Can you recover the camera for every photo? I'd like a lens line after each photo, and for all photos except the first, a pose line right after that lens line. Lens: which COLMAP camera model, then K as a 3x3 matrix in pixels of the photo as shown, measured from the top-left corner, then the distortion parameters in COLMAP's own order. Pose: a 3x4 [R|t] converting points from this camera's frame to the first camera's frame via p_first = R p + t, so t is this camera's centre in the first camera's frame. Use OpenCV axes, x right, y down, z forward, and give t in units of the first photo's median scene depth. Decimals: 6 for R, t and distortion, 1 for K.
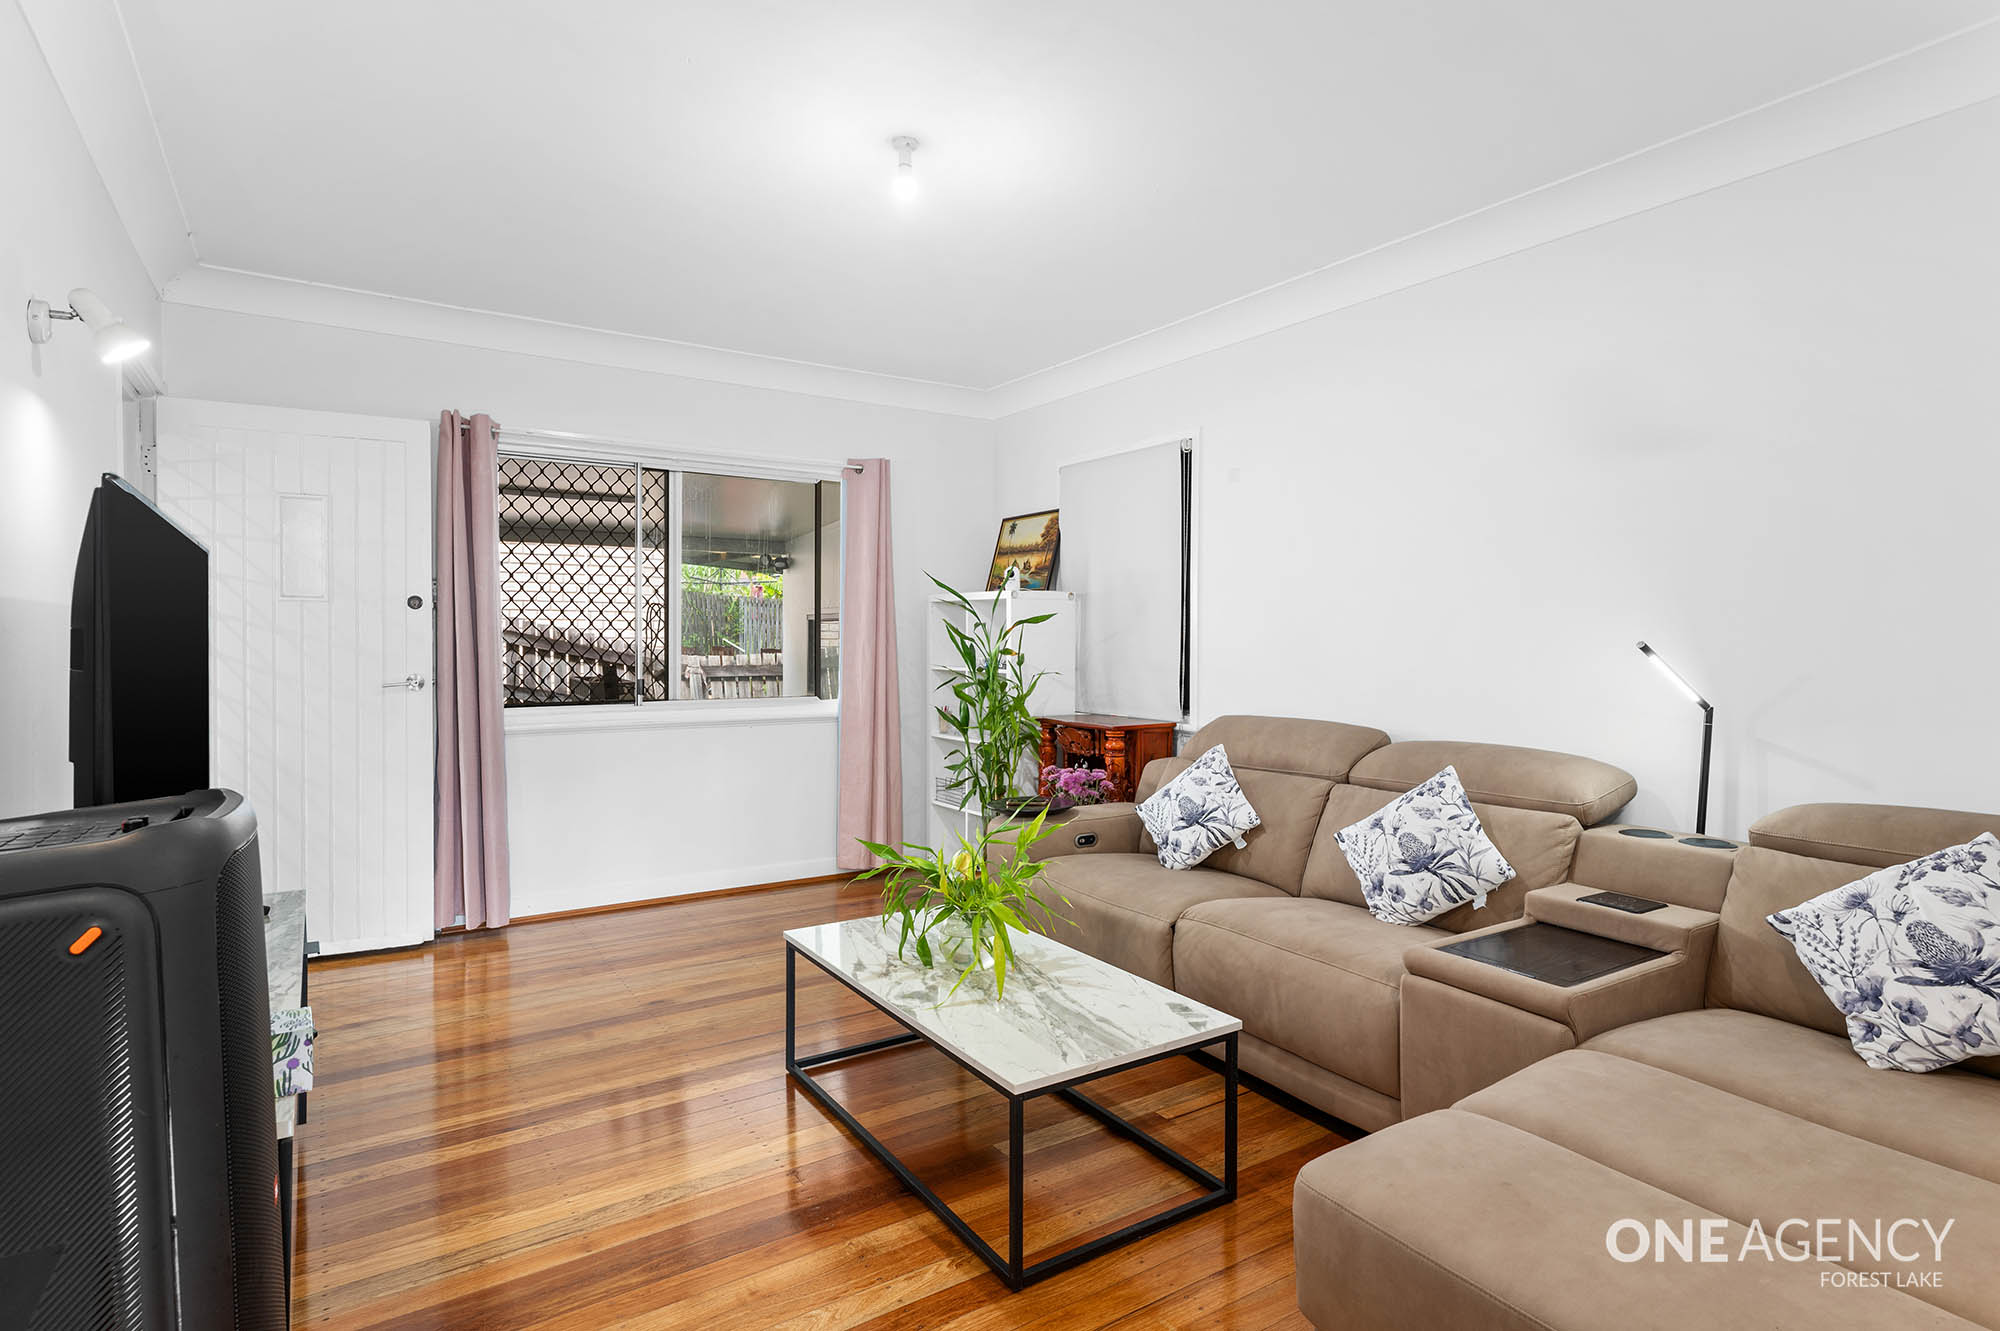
lens RADIAL K [[1002.7, 0, 1002.1], [0, 1002.7, 636.3], [0, 0, 1]] dist [0.000445, -0.000259]
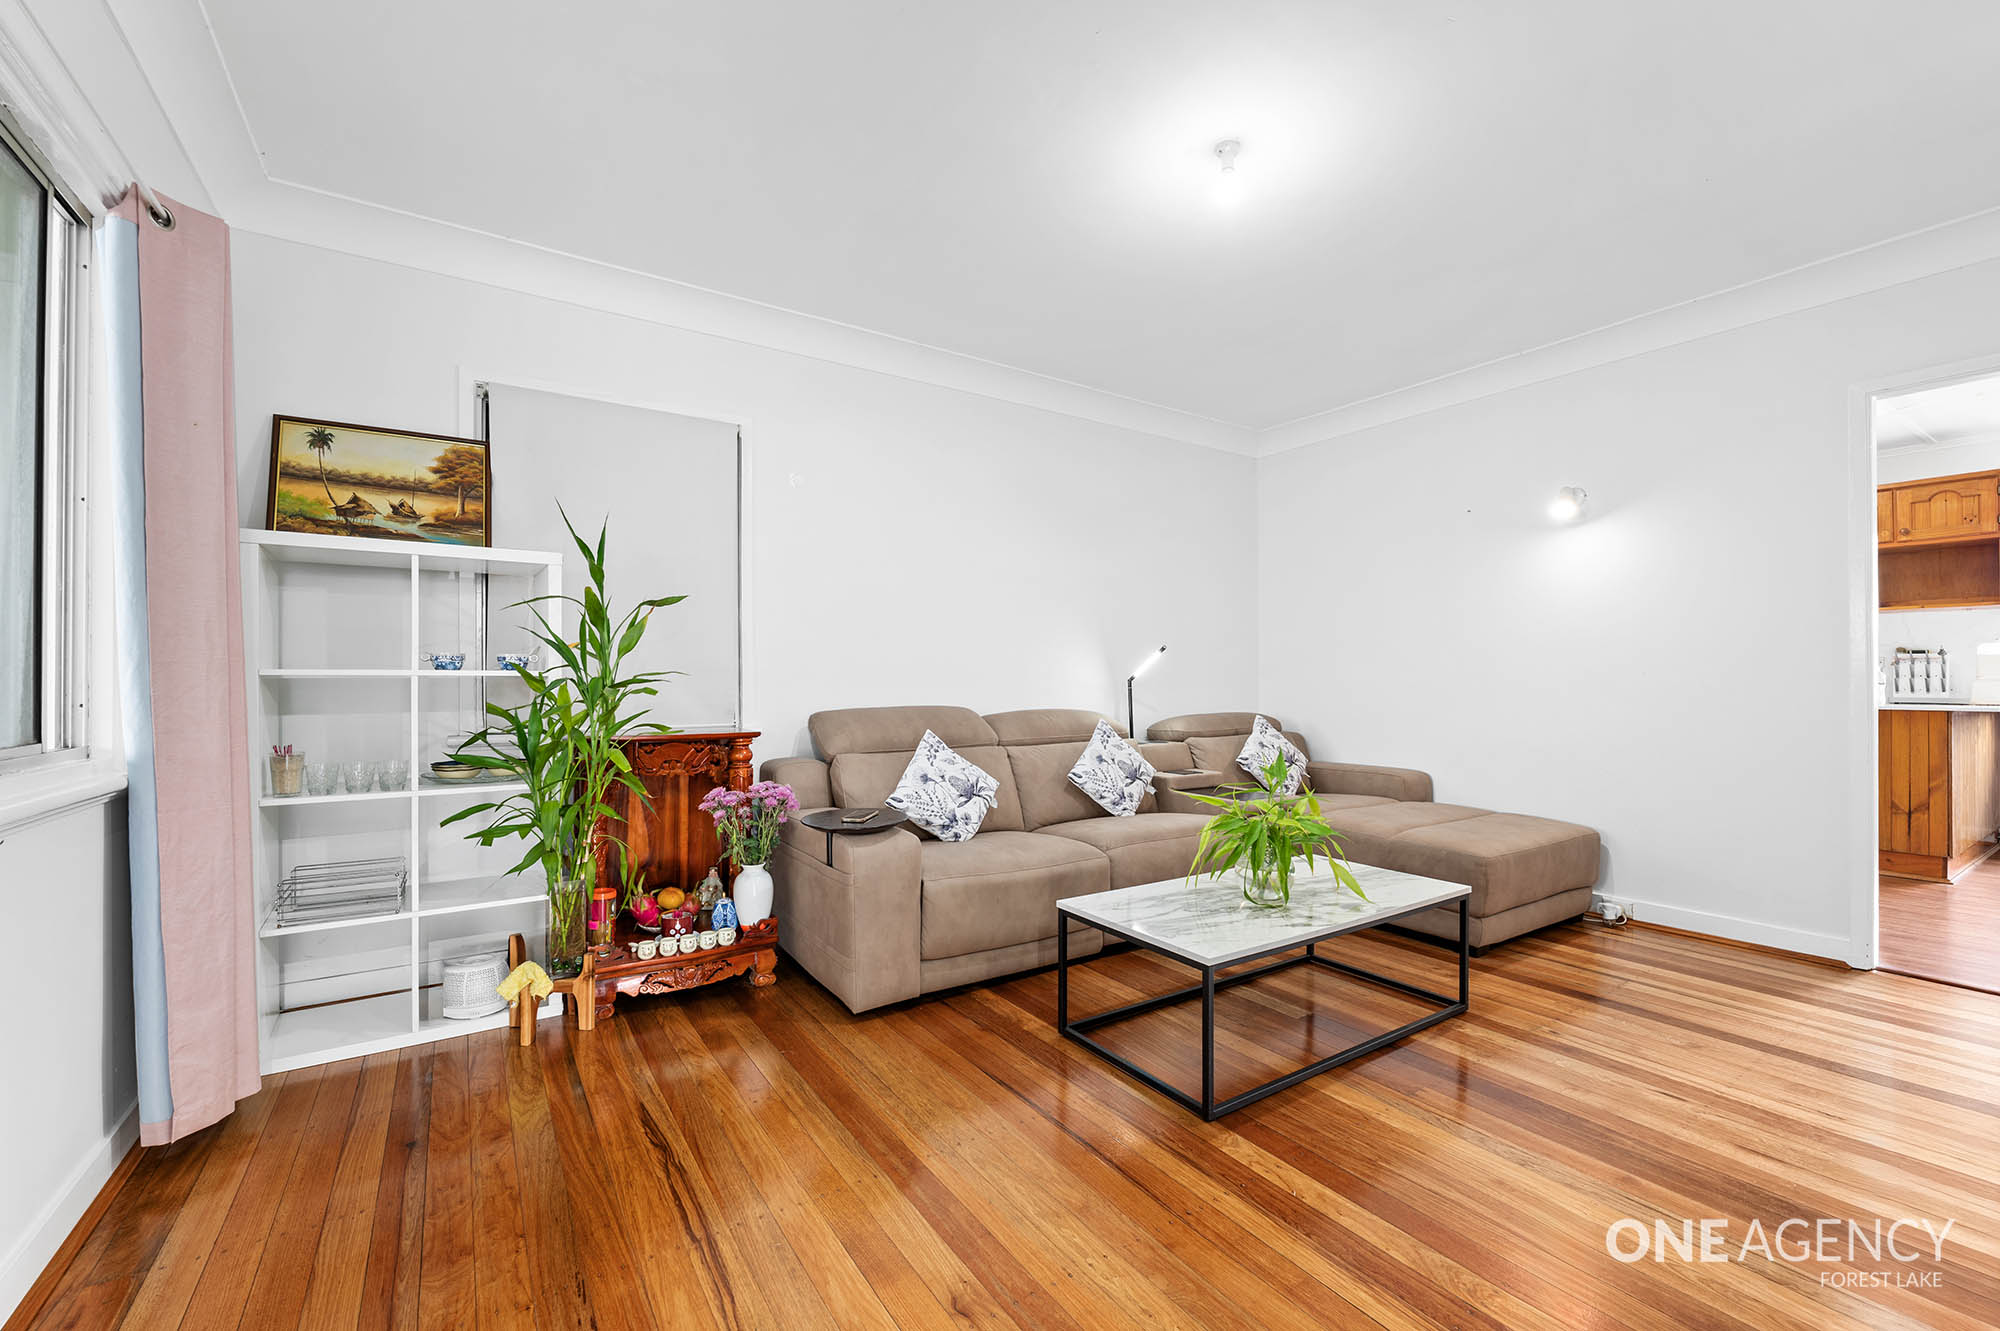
lens RADIAL K [[826.1, 0, 1000.0], [0, 826.1, 665.5], [0, 0, 1]] dist [-0.000200, 0.000306]
pose [[0.001646, 0.004619, 0.999988, -0.755429], [0.000229, 0.999989, -0.004620, 0.042799], [-0.999999, 0.000237, 0.001644, 0.974222]]
